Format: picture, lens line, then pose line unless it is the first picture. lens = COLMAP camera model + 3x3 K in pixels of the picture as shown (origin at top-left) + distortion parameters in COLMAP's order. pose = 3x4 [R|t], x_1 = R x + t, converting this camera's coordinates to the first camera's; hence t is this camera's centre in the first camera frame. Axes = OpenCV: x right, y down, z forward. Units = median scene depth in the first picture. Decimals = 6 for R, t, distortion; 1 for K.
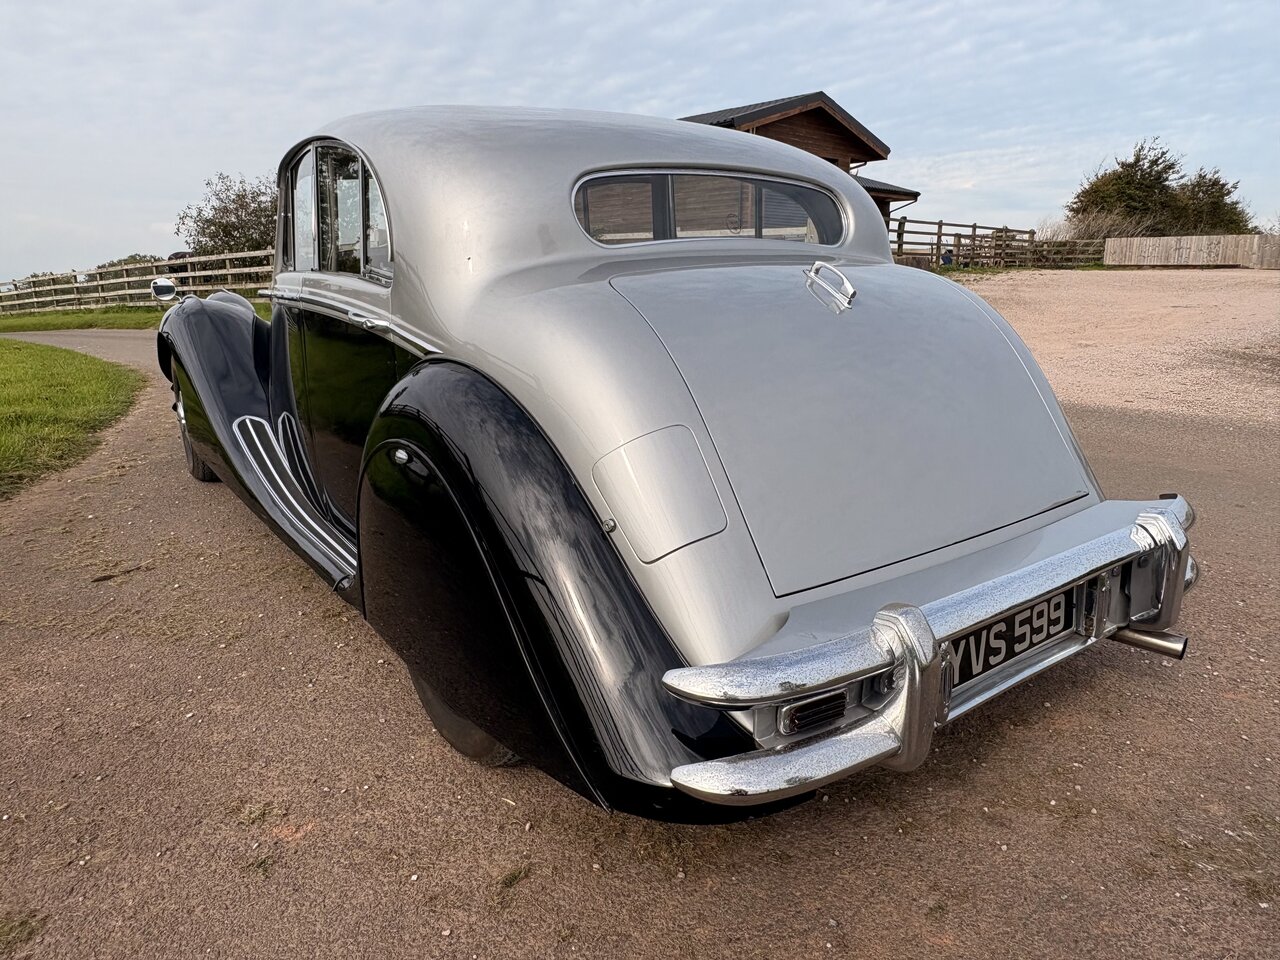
lens RADIAL K [[857.8, 0, 632.5], [0, 857.8, 491.4], [0, 0, 1]] dist [0.003316, 0.002957]
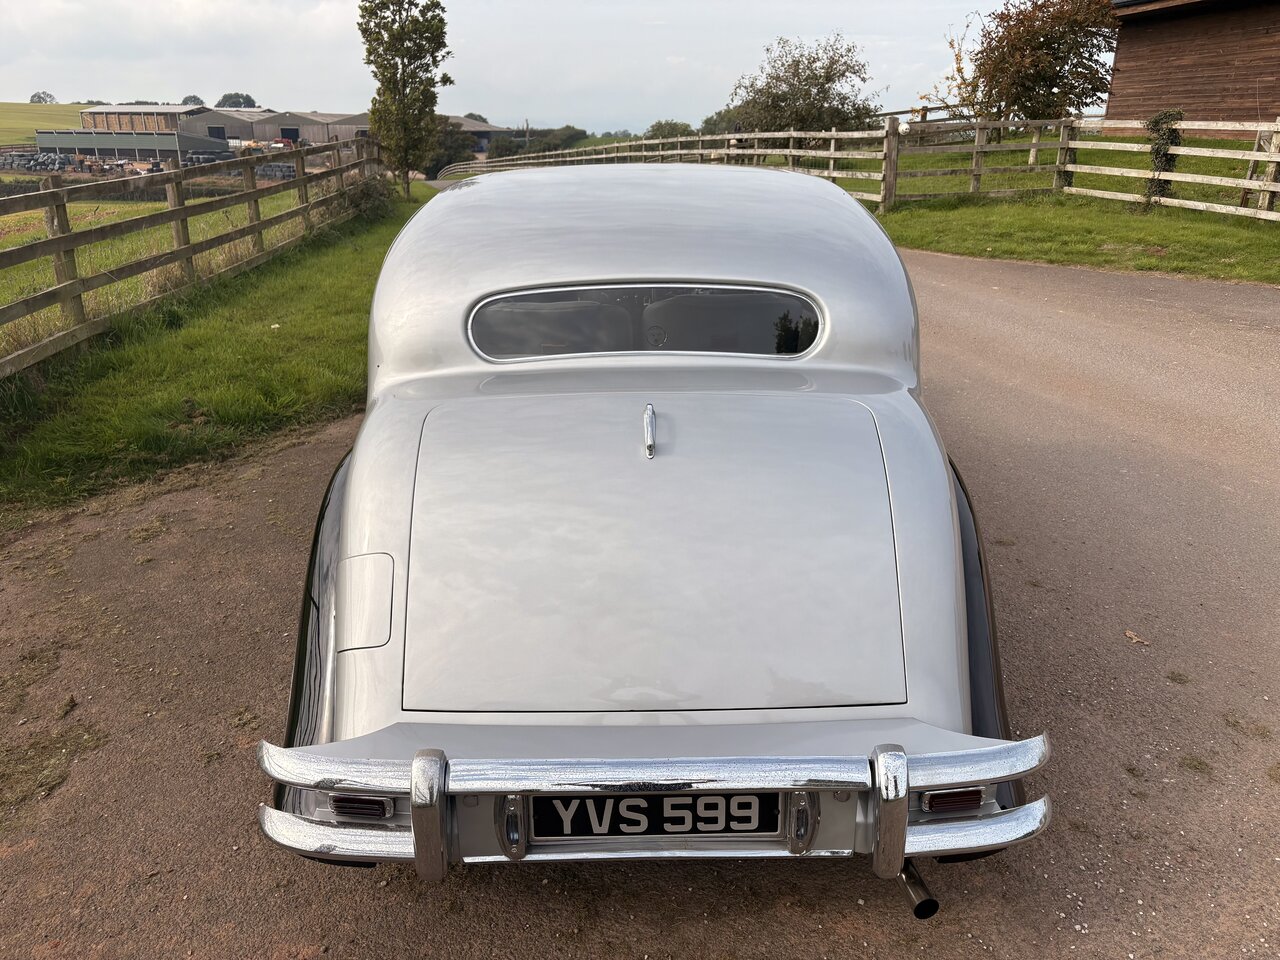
lens RADIAL K [[979.3, 0, 632.5], [0, 979.3, 489.1], [0, 0, 1]] dist [0.047616, -0.052106]
pose [[0.808350, 0.213748, -0.548527, 0.702134], [-0.151395, 0.975897, 0.157177, -0.282377], [0.568902, -0.044009, 0.821227, 0.018902]]
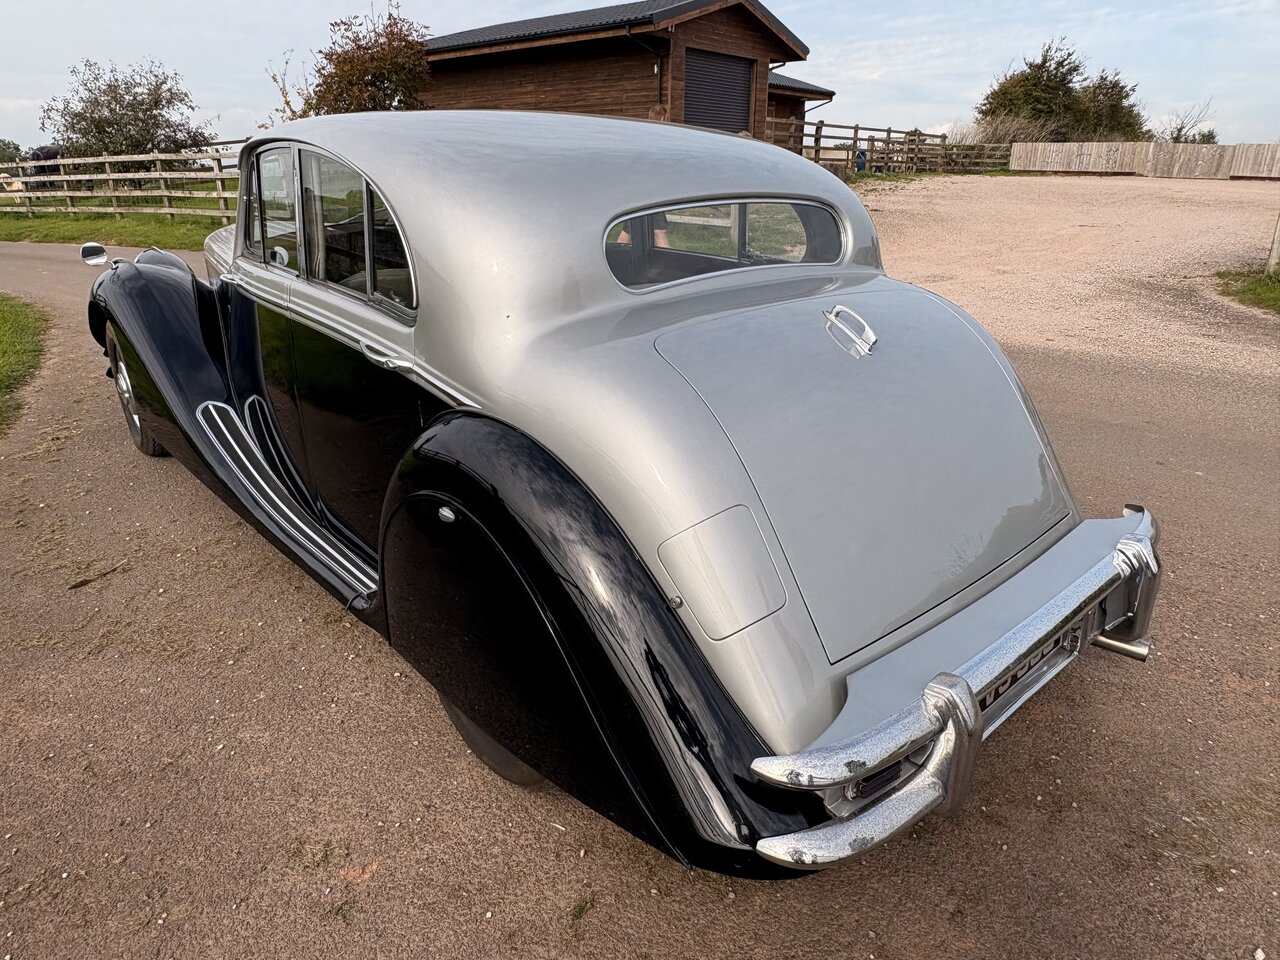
lens RADIAL K [[857.8, 0, 630.6], [0, 857.8, 491.2], [0, 0, 1]] dist [0.003316, 0.002957]
pose [[0.994661, -0.026237, 0.099804, -0.115463], [0.014607, 0.993198, 0.115515, -0.137464], [-0.102156, -0.113440, 0.988279, -0.018105]]
